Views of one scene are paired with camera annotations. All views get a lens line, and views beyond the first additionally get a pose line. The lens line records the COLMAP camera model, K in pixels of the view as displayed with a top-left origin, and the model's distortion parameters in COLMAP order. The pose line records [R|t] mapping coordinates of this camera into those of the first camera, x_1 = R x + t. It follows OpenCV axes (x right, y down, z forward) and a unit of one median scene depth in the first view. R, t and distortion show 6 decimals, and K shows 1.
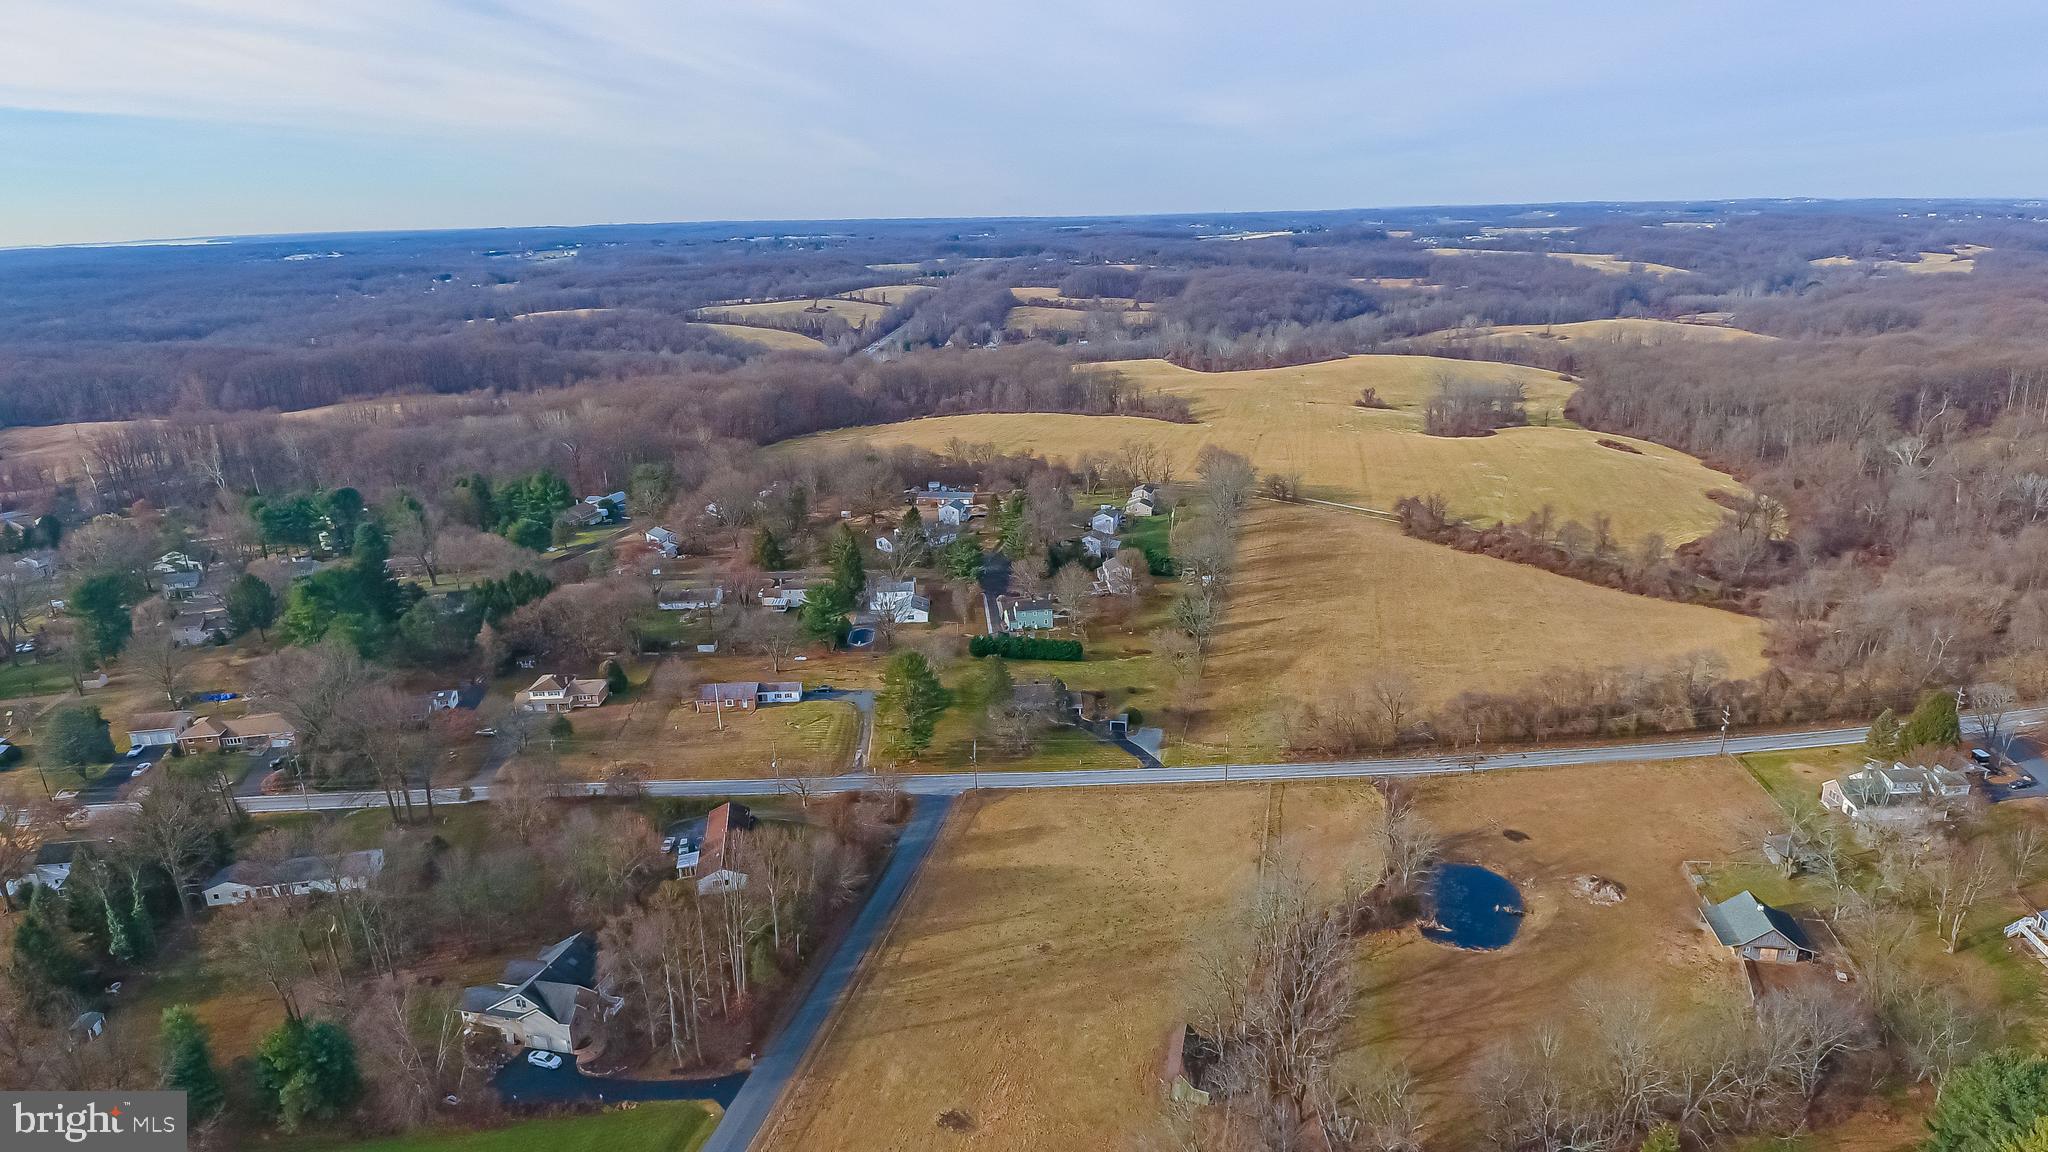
lens RADIAL K [[1211.2, 0, 1052.5], [0, 1211.2, 607.8], [0, 0, 1]] dist [0.099288, -0.126899]
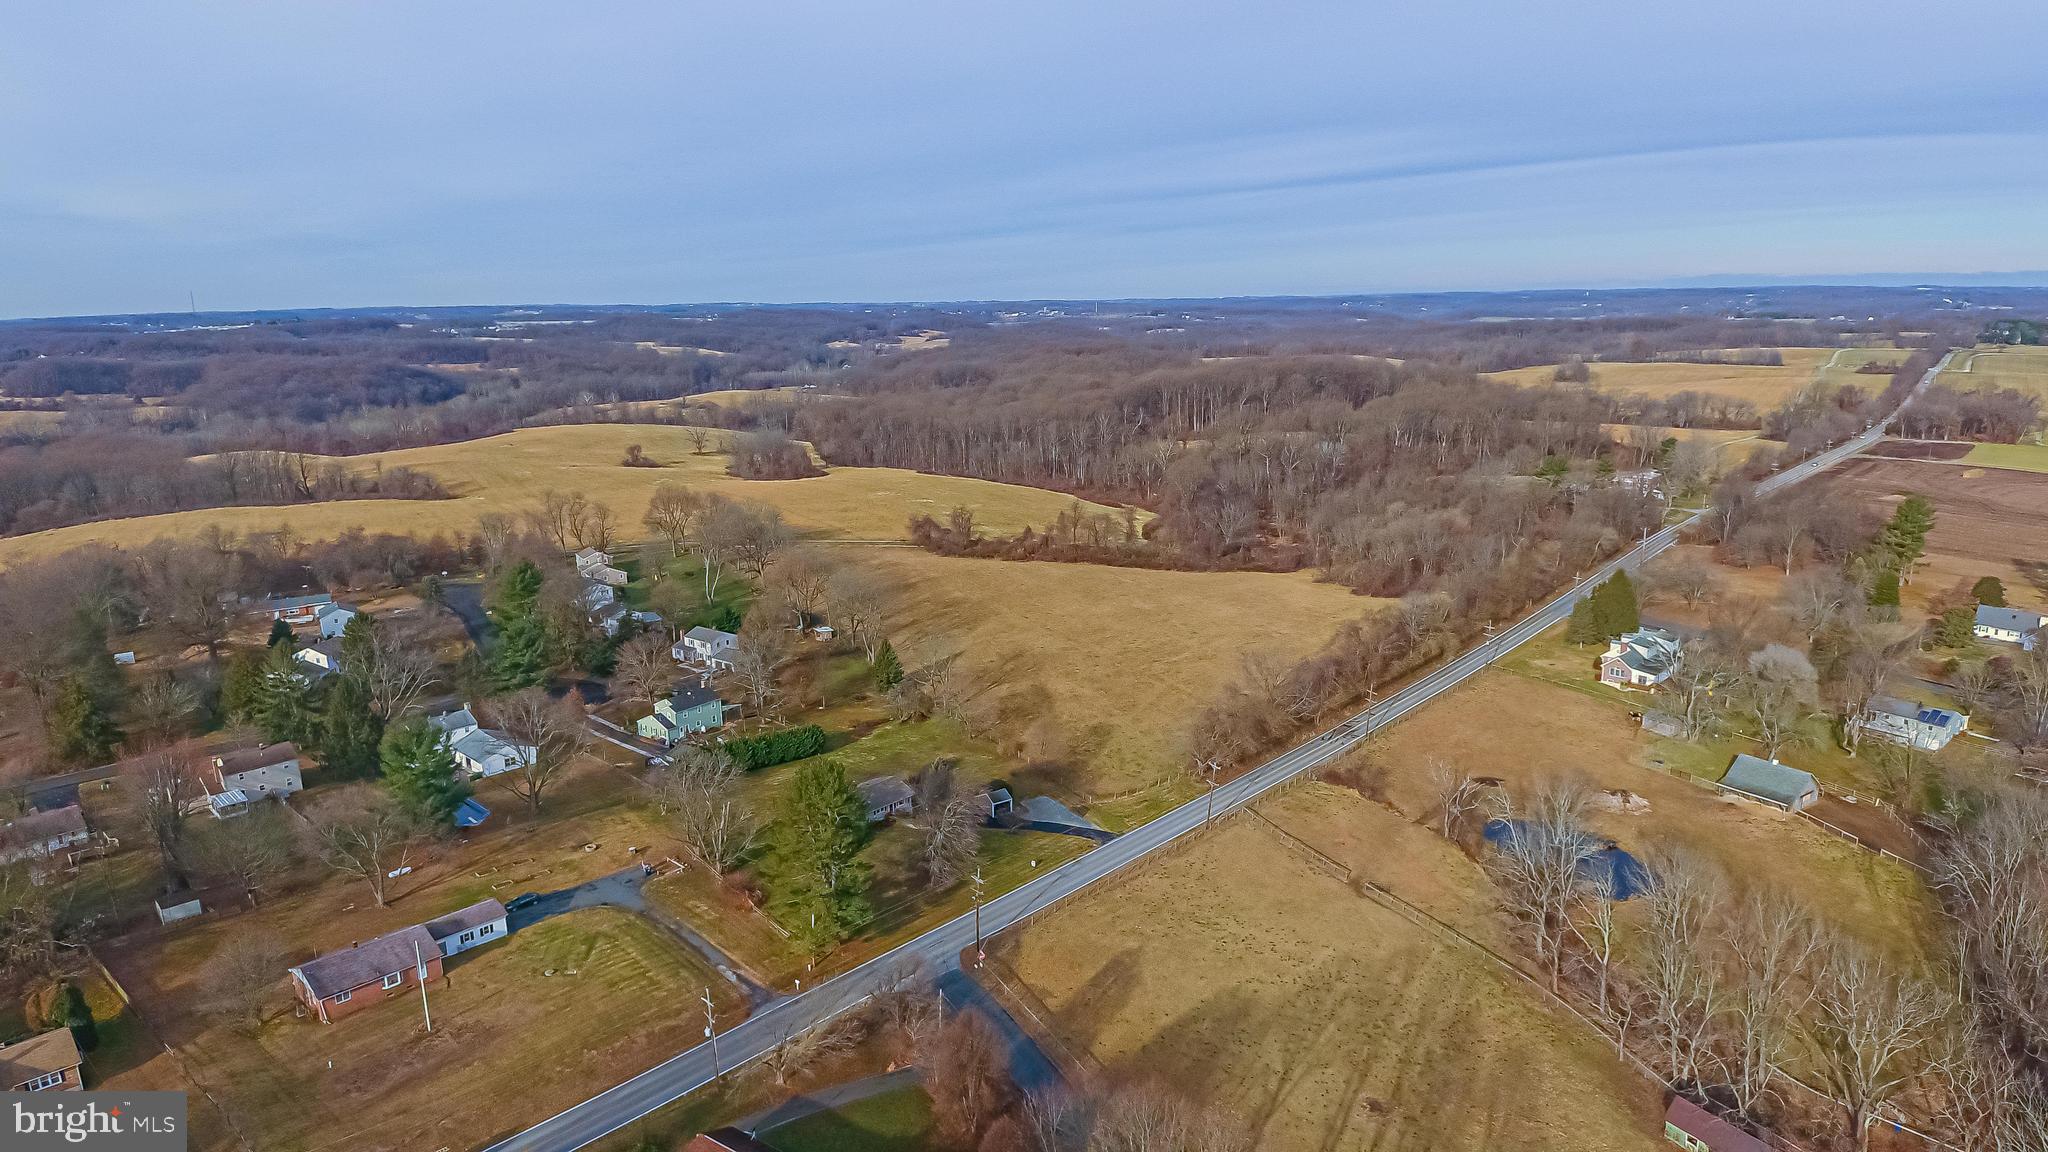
lens RADIAL K [[1211.2, 0, 1052.5], [0, 1211.2, 607.8], [0, 0, 1]] dist [0.099288, -0.126899]
pose [[0.717893, -0.161116, 0.677253, -0.321346], [0.213068, 0.977015, 0.006575, -0.013425], [-0.662746, 0.139581, 0.735721, 0.357391]]
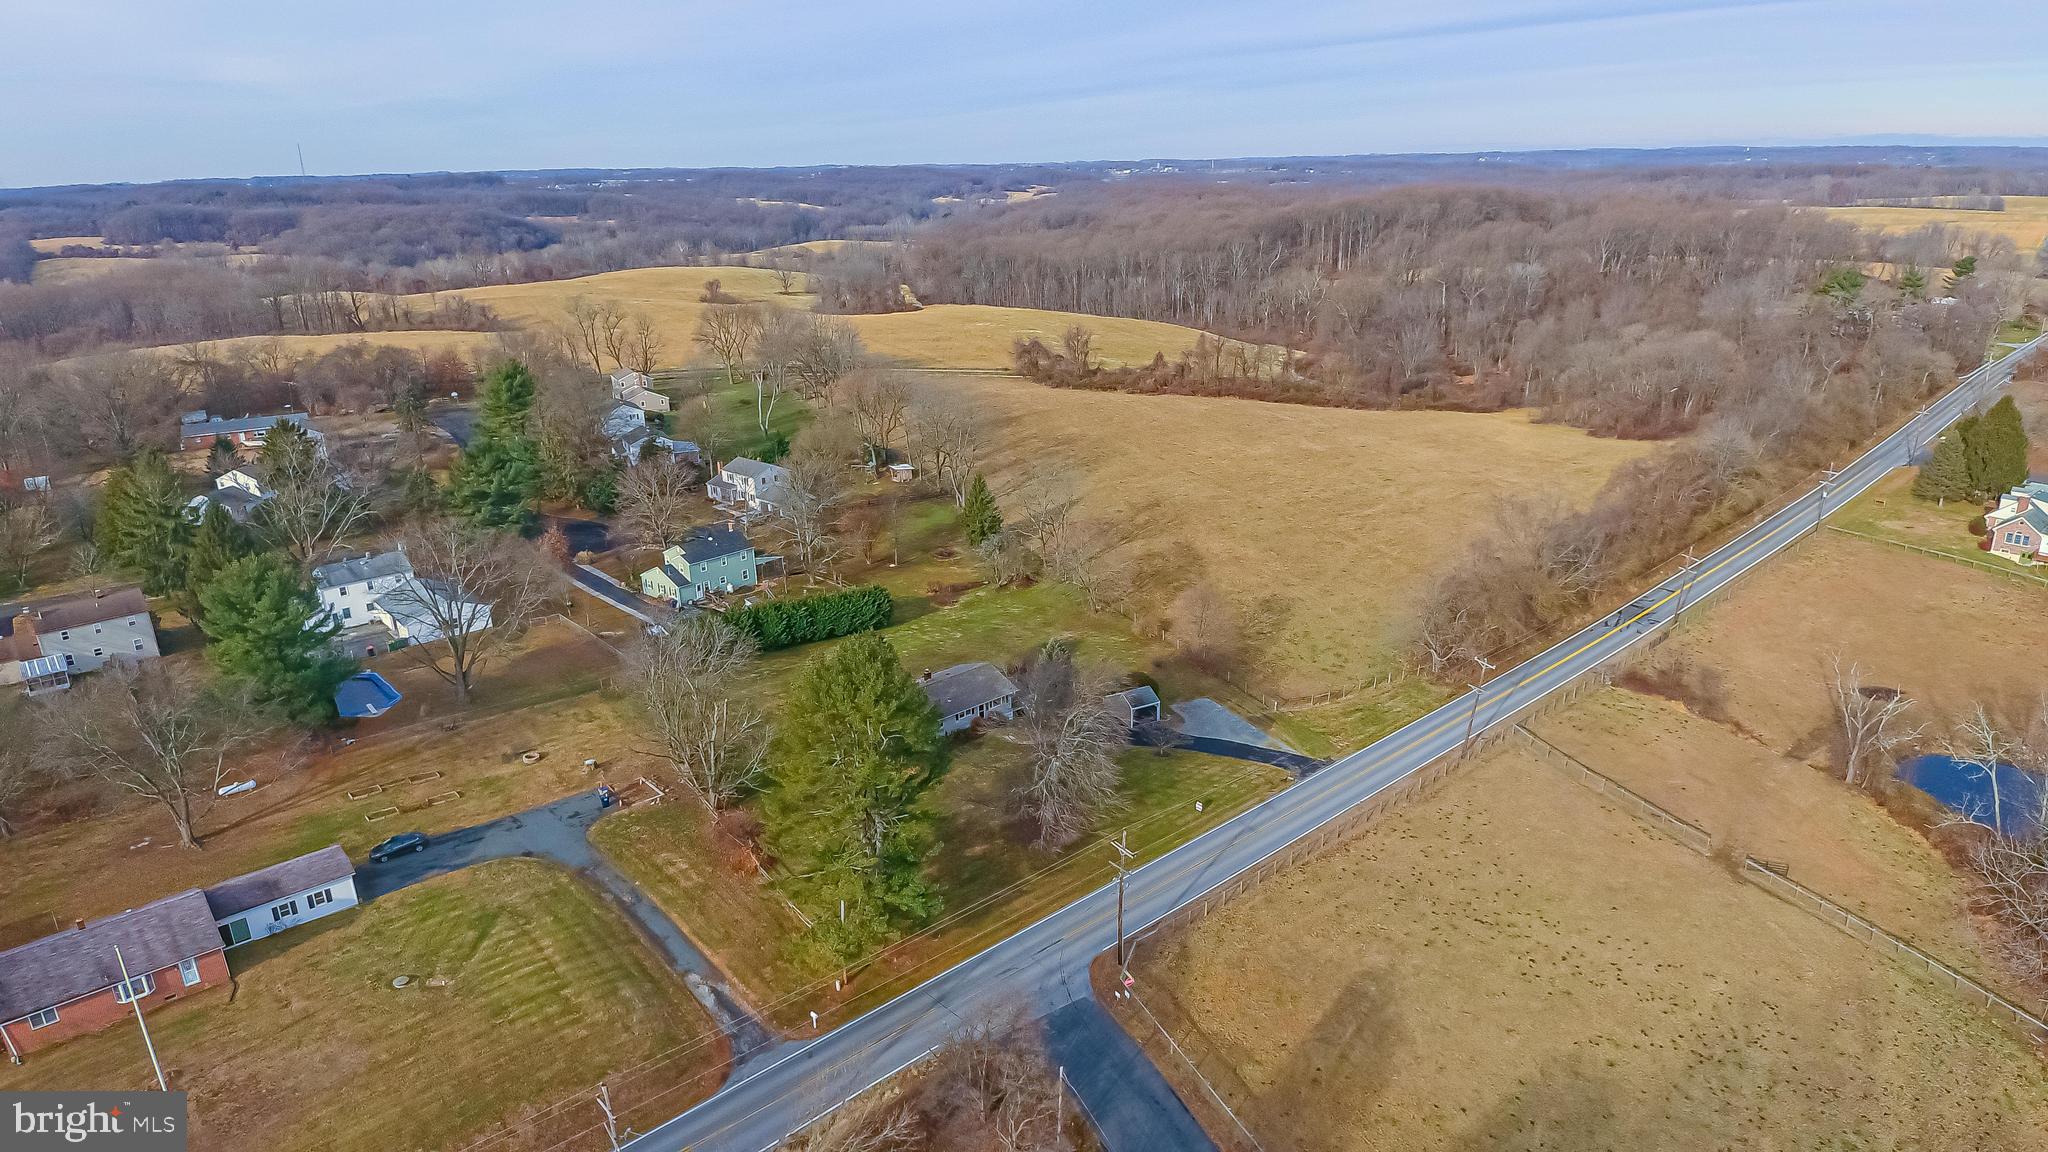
lens RADIAL K [[1211.2, 0, 1052.5], [0, 1211.2, 607.8], [0, 0, 1]] dist [0.099288, -0.126899]
pose [[0.774898, -0.210308, 0.596073, -0.207168], [0.196653, 0.976438, 0.088859, 0.005007], [-0.600717, 0.048363, 0.797998, 0.521678]]
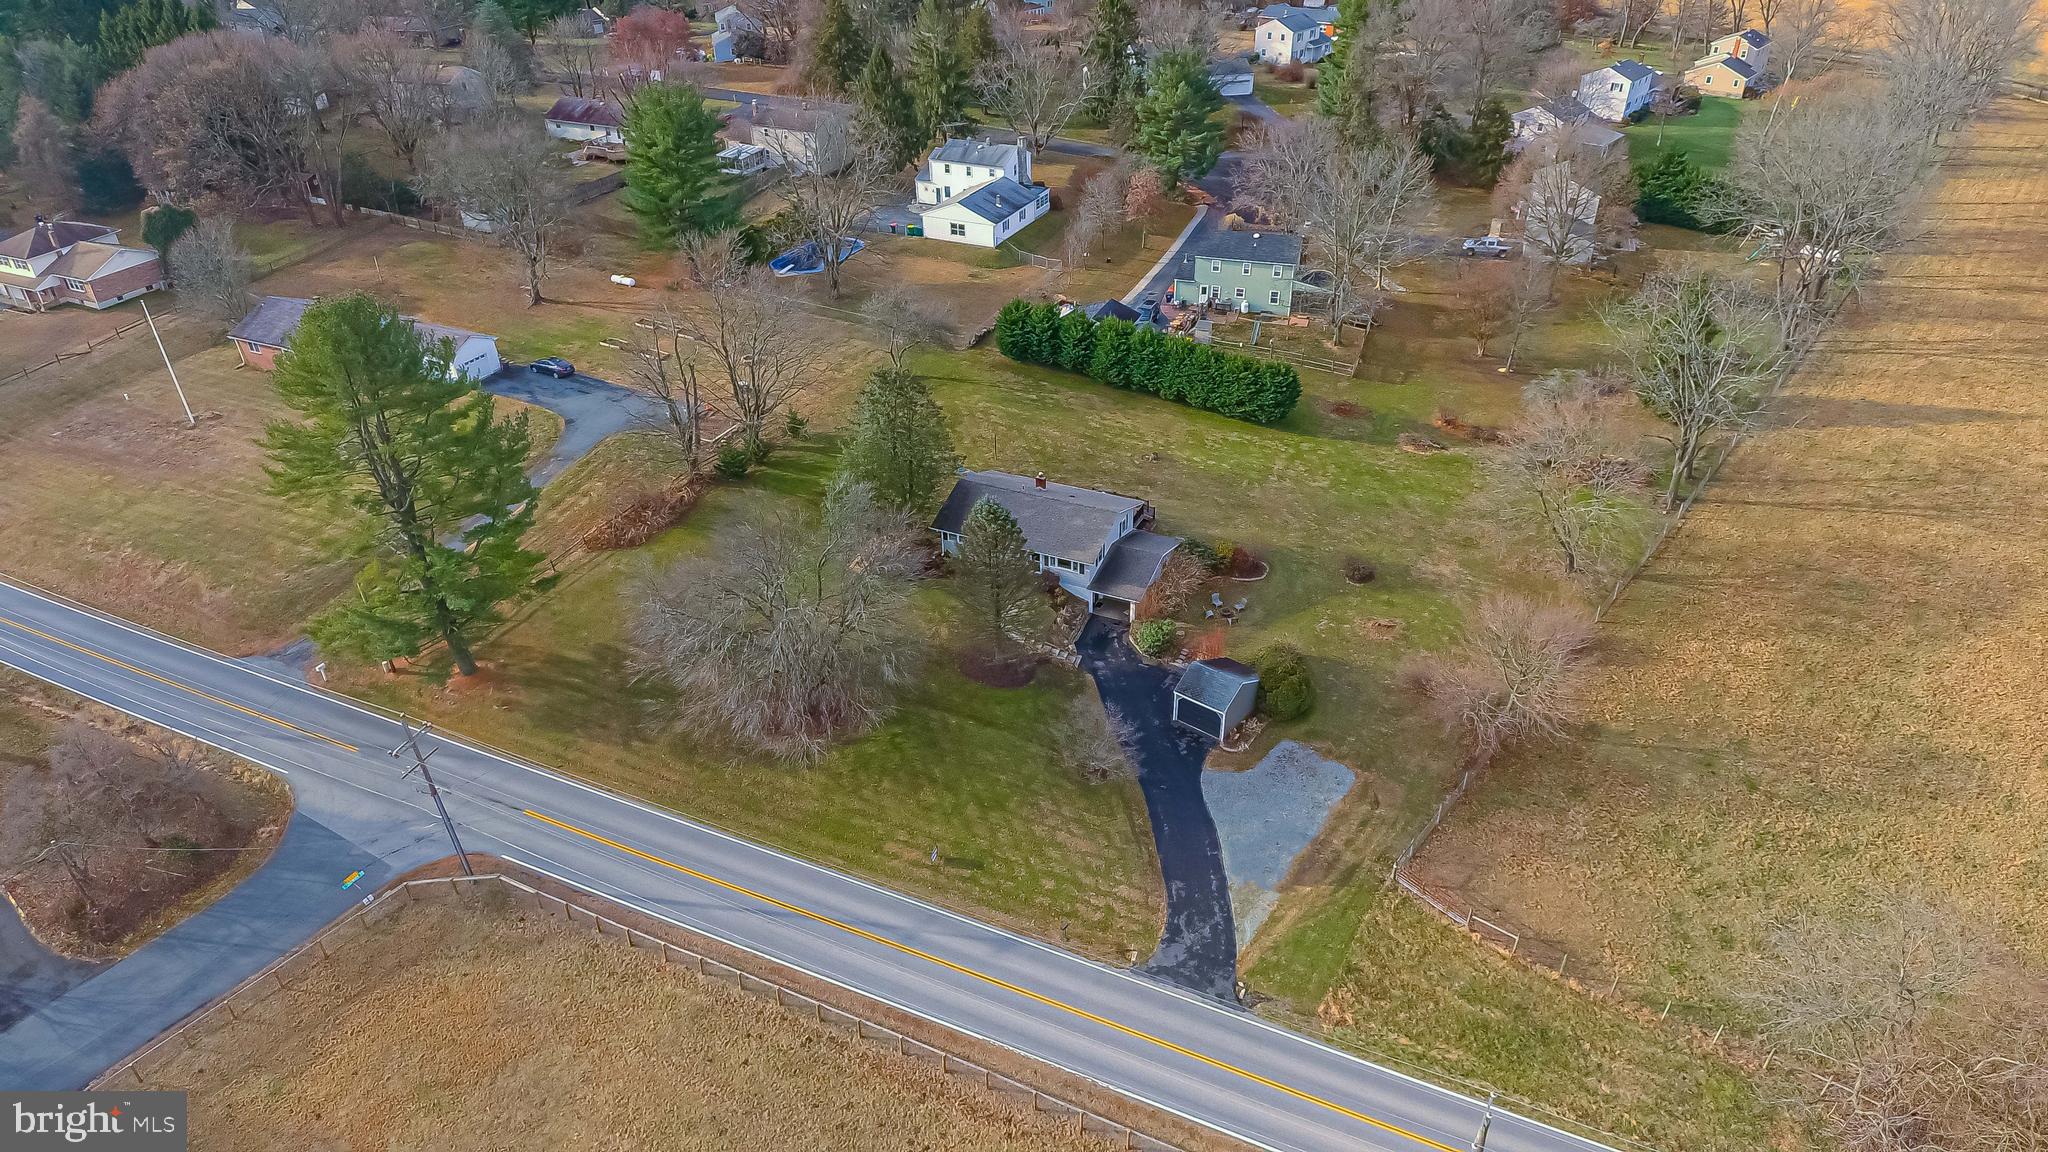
lens RADIAL K [[1211.2, 0, 1052.5], [0, 1211.2, 607.8], [0, 0, 1]] dist [0.099288, -0.126899]
pose [[0.888775, 0.268222, -0.371666, 0.098933], [-0.154286, 0.938646, 0.308448, -0.004421], [0.431595, -0.216799, 0.875628, 0.615885]]
